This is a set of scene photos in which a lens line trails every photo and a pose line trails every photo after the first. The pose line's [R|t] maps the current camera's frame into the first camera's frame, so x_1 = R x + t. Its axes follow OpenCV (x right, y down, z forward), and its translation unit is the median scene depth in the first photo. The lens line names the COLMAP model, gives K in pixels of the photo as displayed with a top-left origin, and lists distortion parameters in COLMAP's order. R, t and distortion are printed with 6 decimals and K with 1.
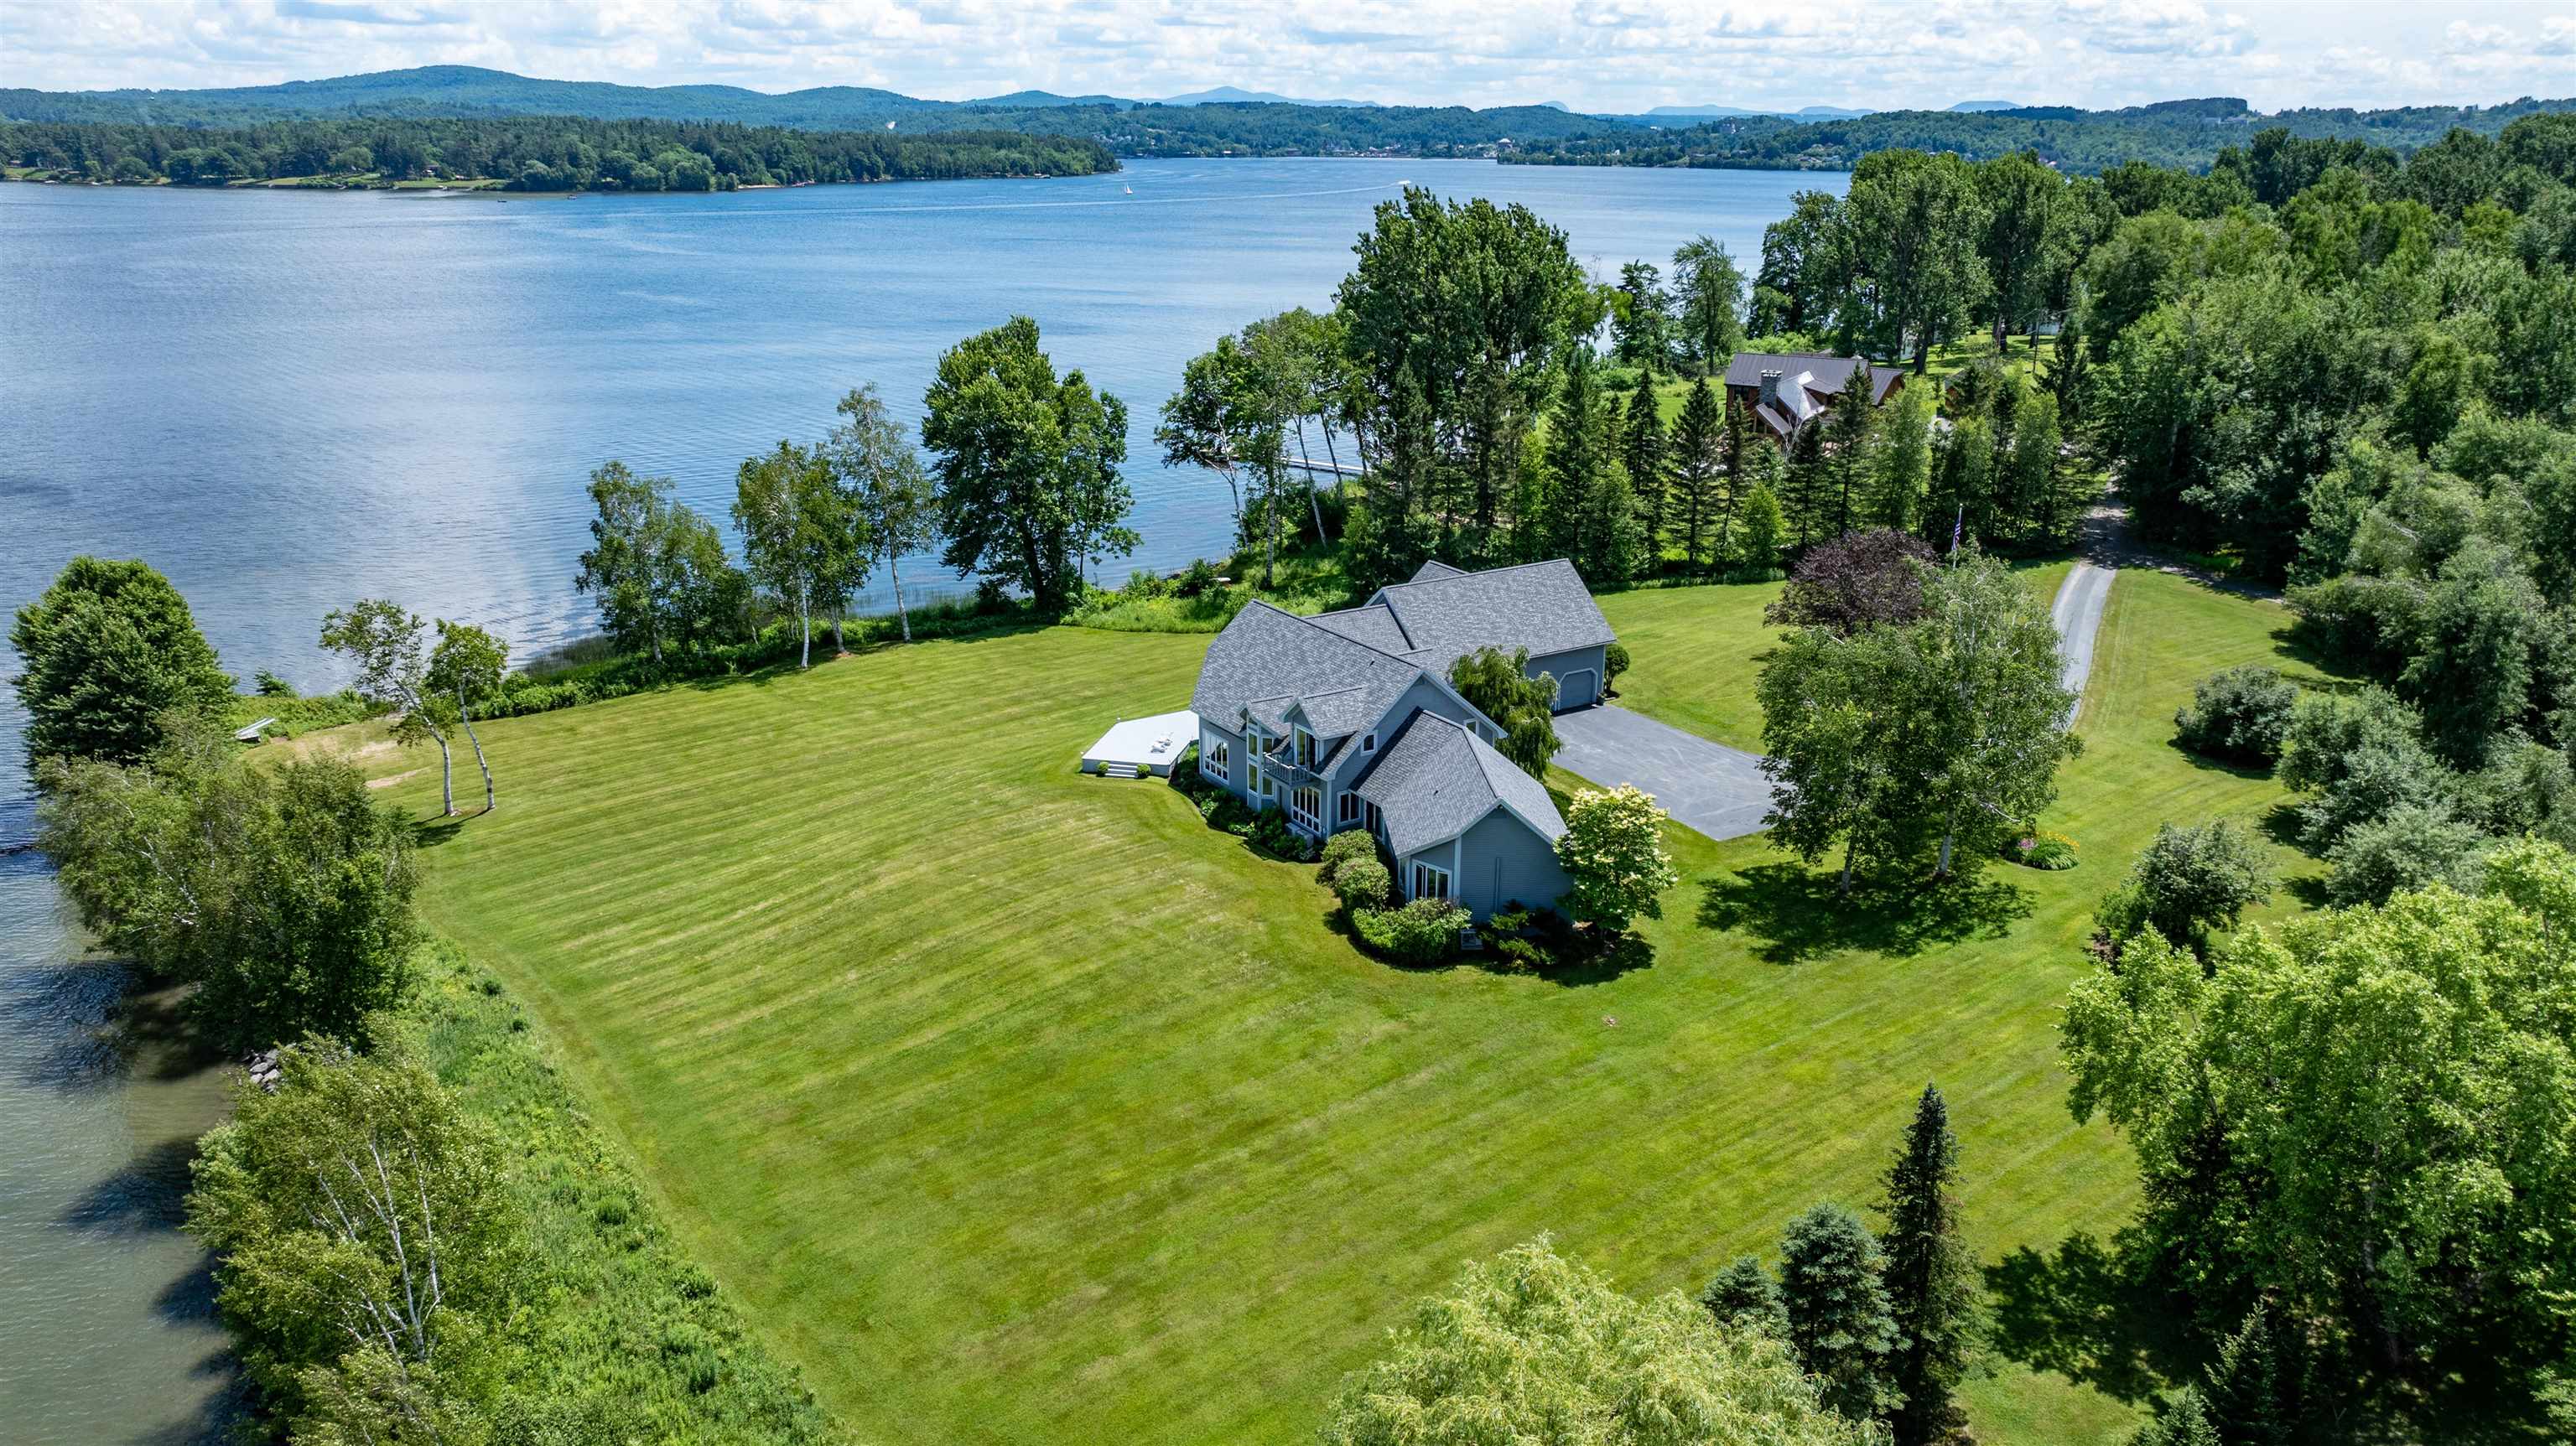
lens RADIAL K [[1788.3, 0, 1288.0], [0, 1788.3, 723.0], [0, 0, 1]] dist [0.005824, 0.004056]
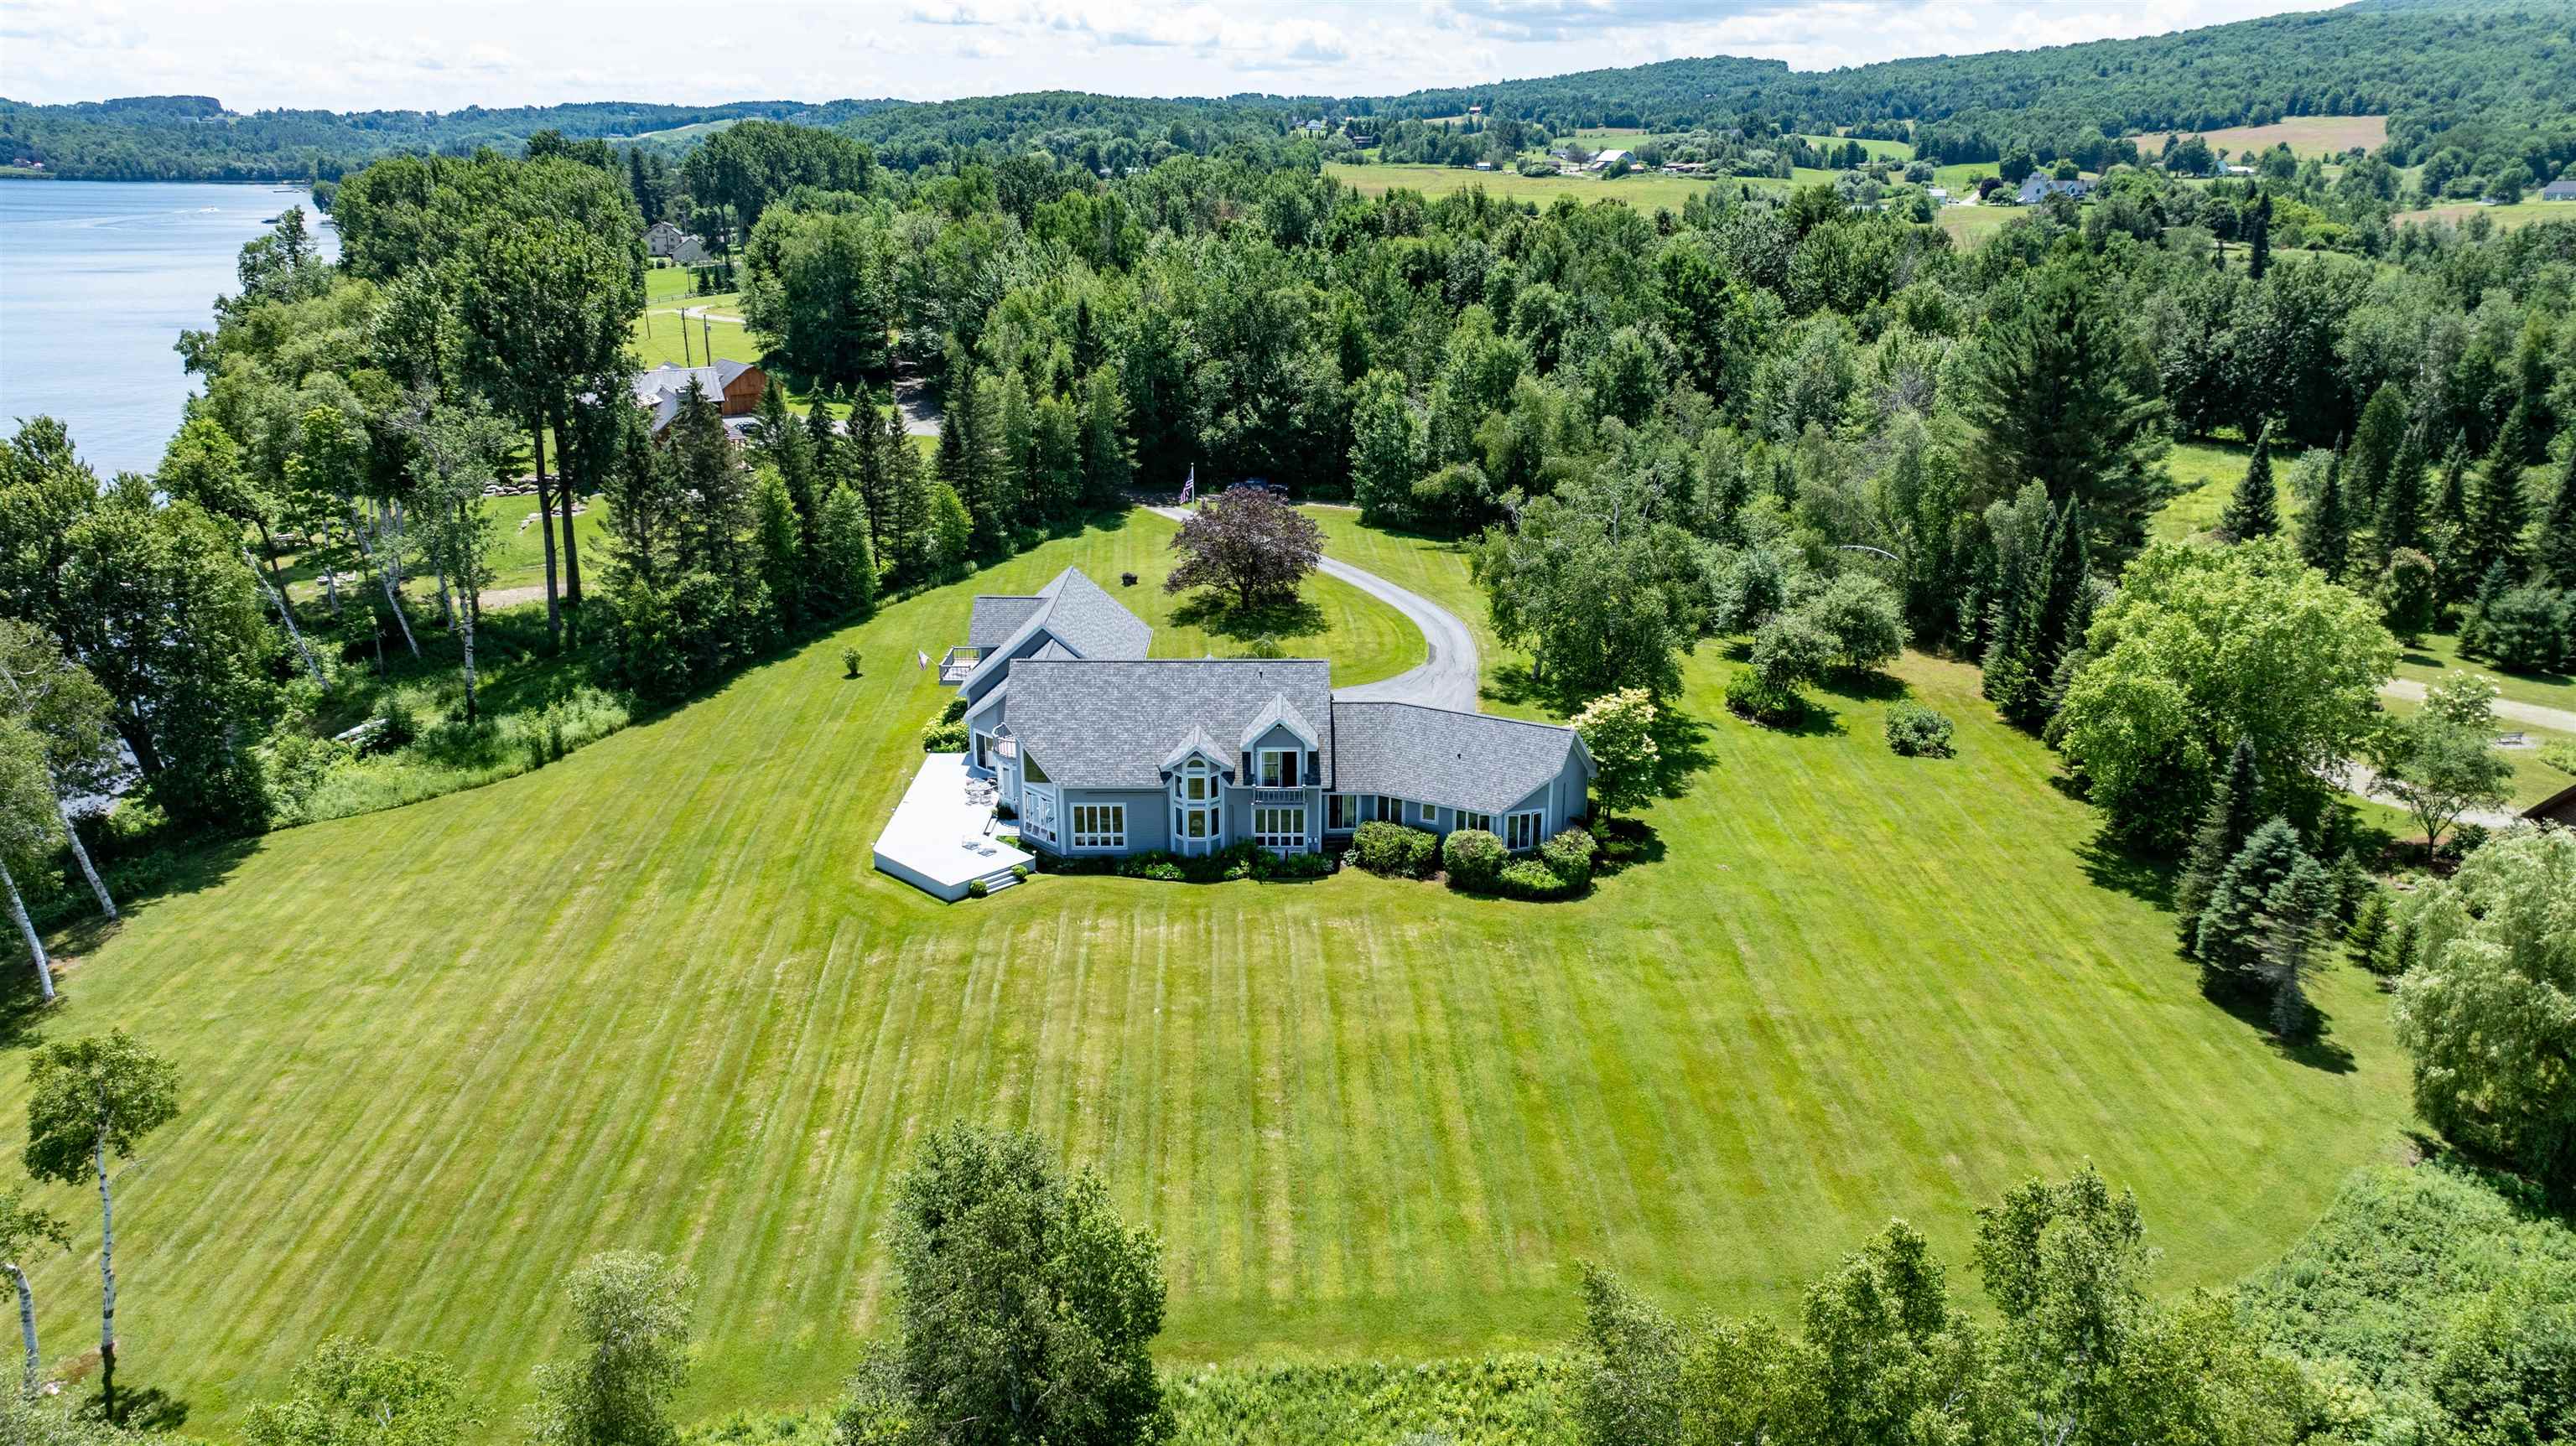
lens RADIAL K [[1788.3, 0, 1288.0], [0, 1788.3, 723.0], [0, 0, 1]] dist [0.005824, 0.004056]
pose [[0.530451, -0.258197, 0.807438, -0.700860], [0.258225, 0.956436, 0.136201, -0.129319], [-0.807429, 0.136253, 0.574015, 0.378211]]
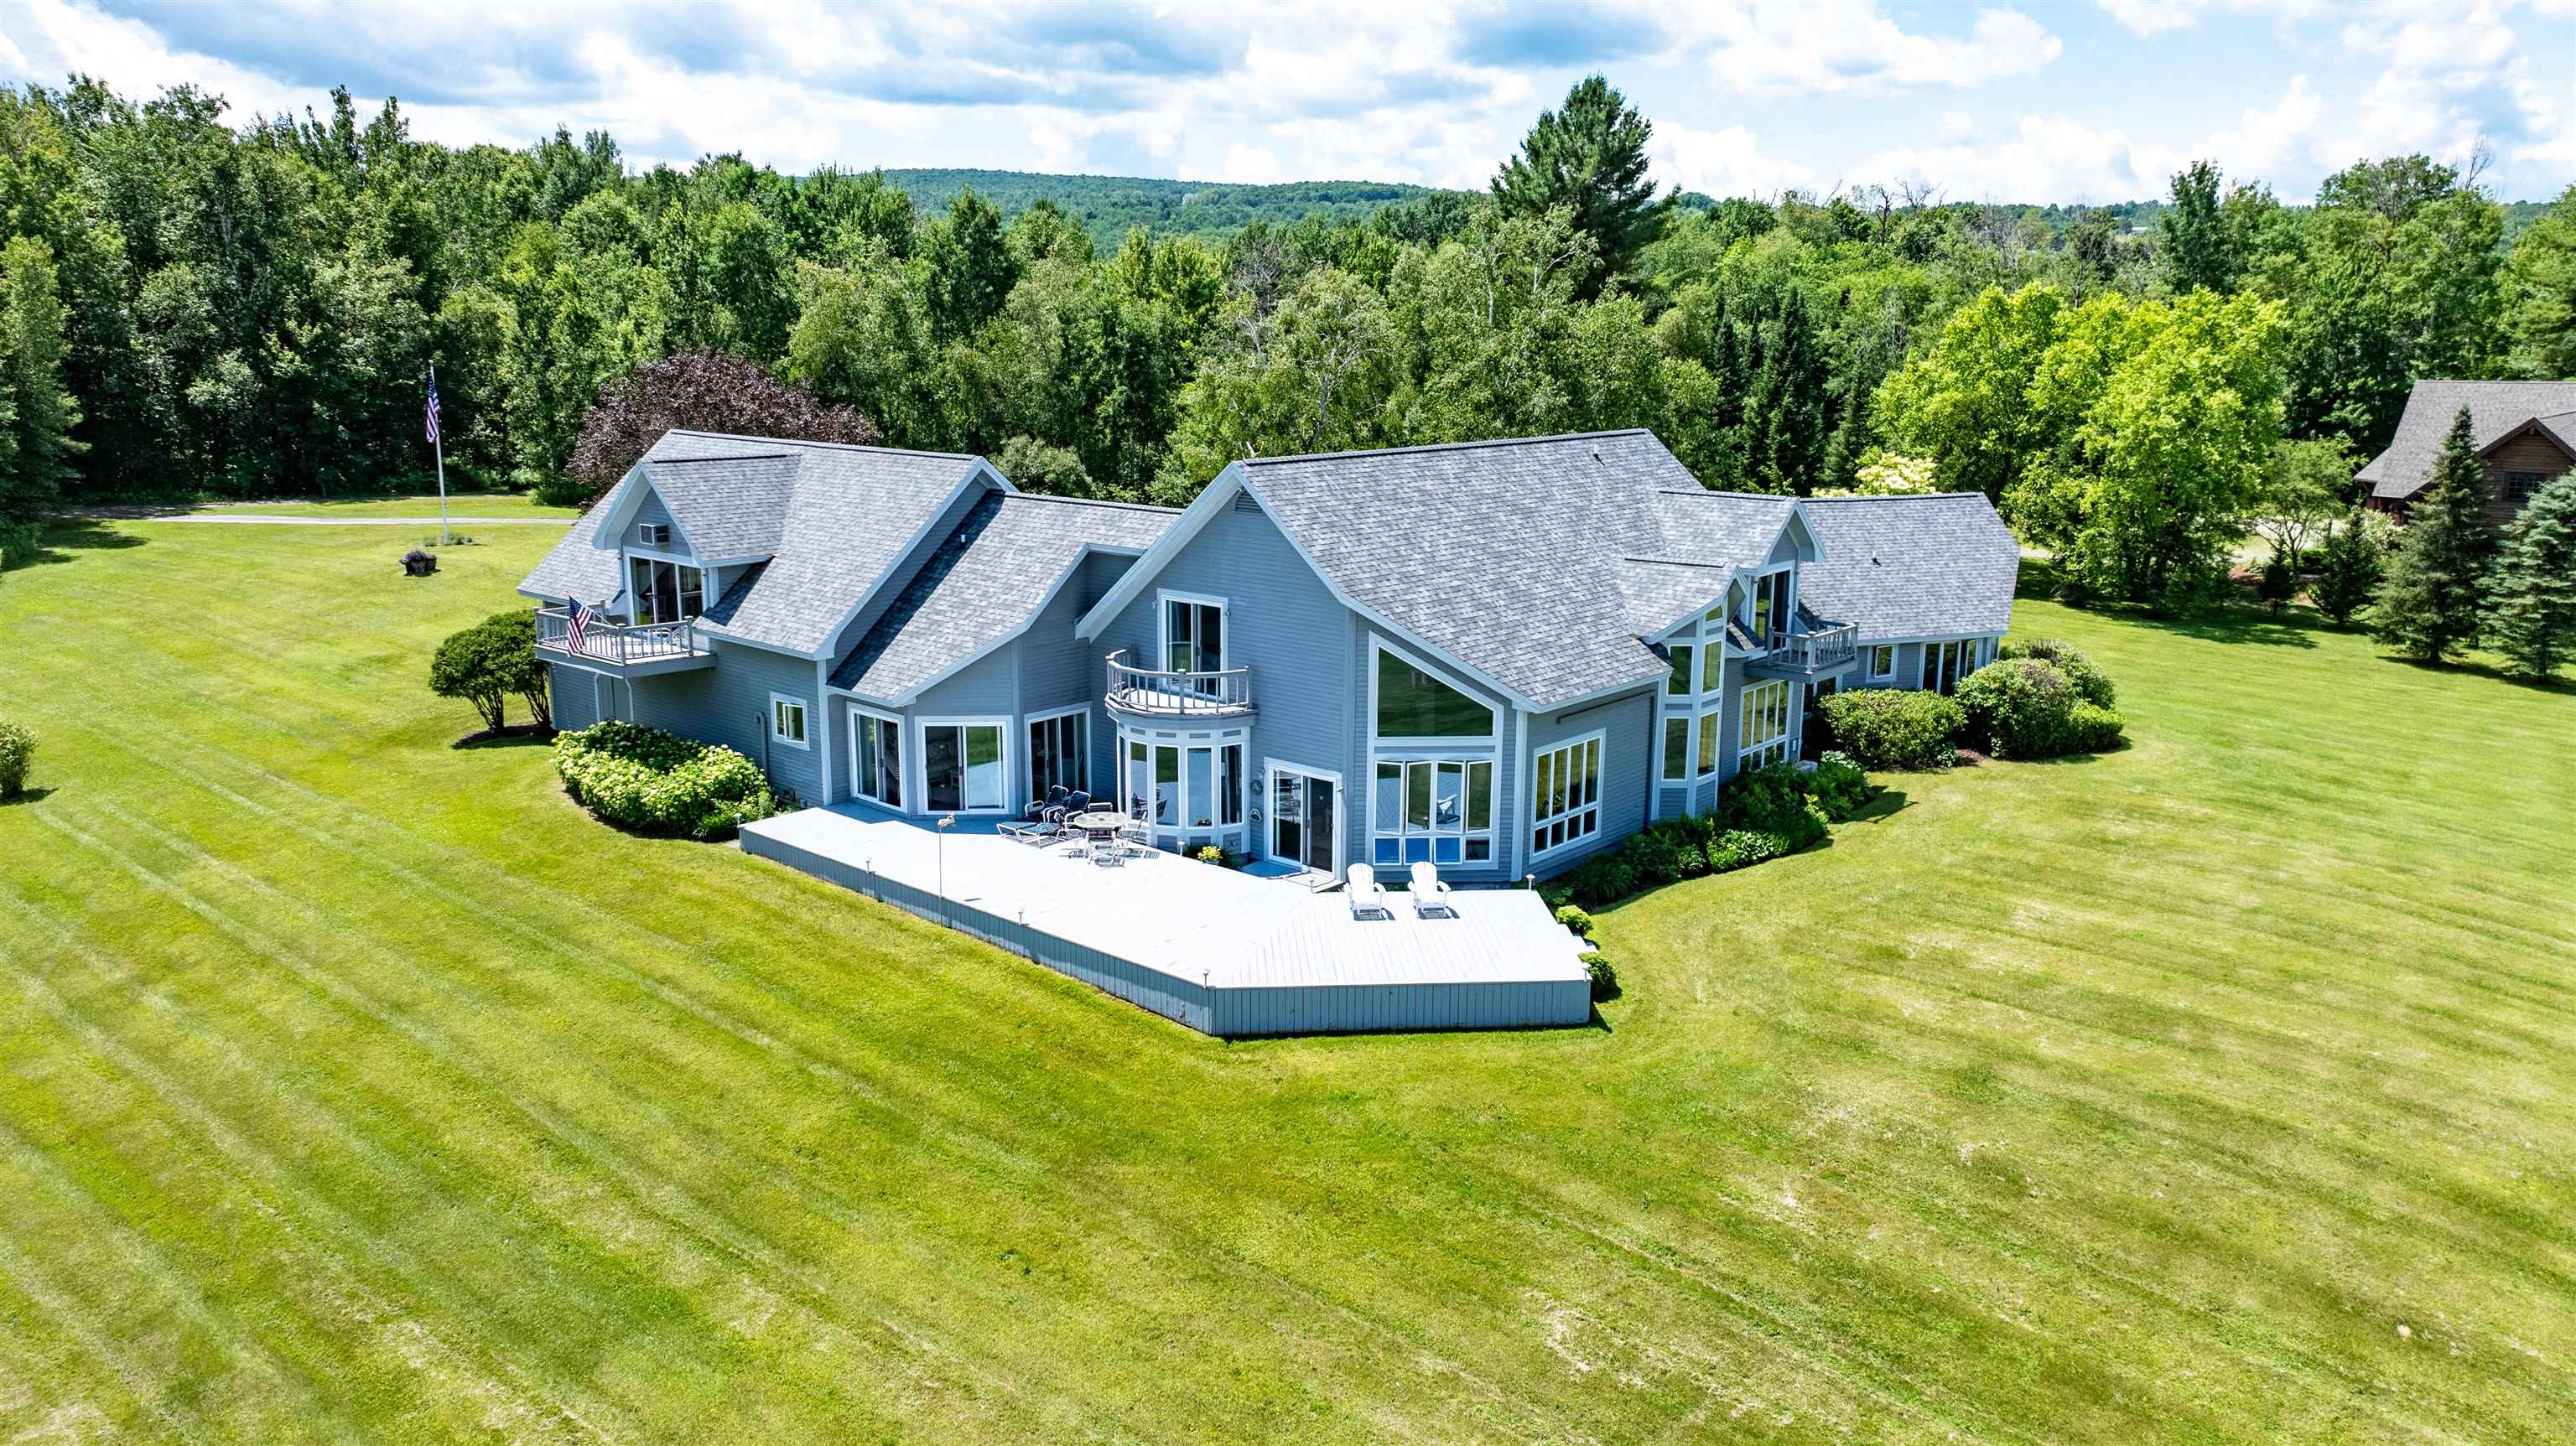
lens RADIAL K [[1803.8, 0, 1288.0], [0, 1803.8, 723.0], [0, 0, 1]] dist [-0.027845, 0.002278]
pose [[-0.282084, -0.210206, 0.936078, -0.387514], [0.287792, 0.912228, 0.291575, -0.129043], [-0.915207, 0.351644, -0.196829, 1.108093]]
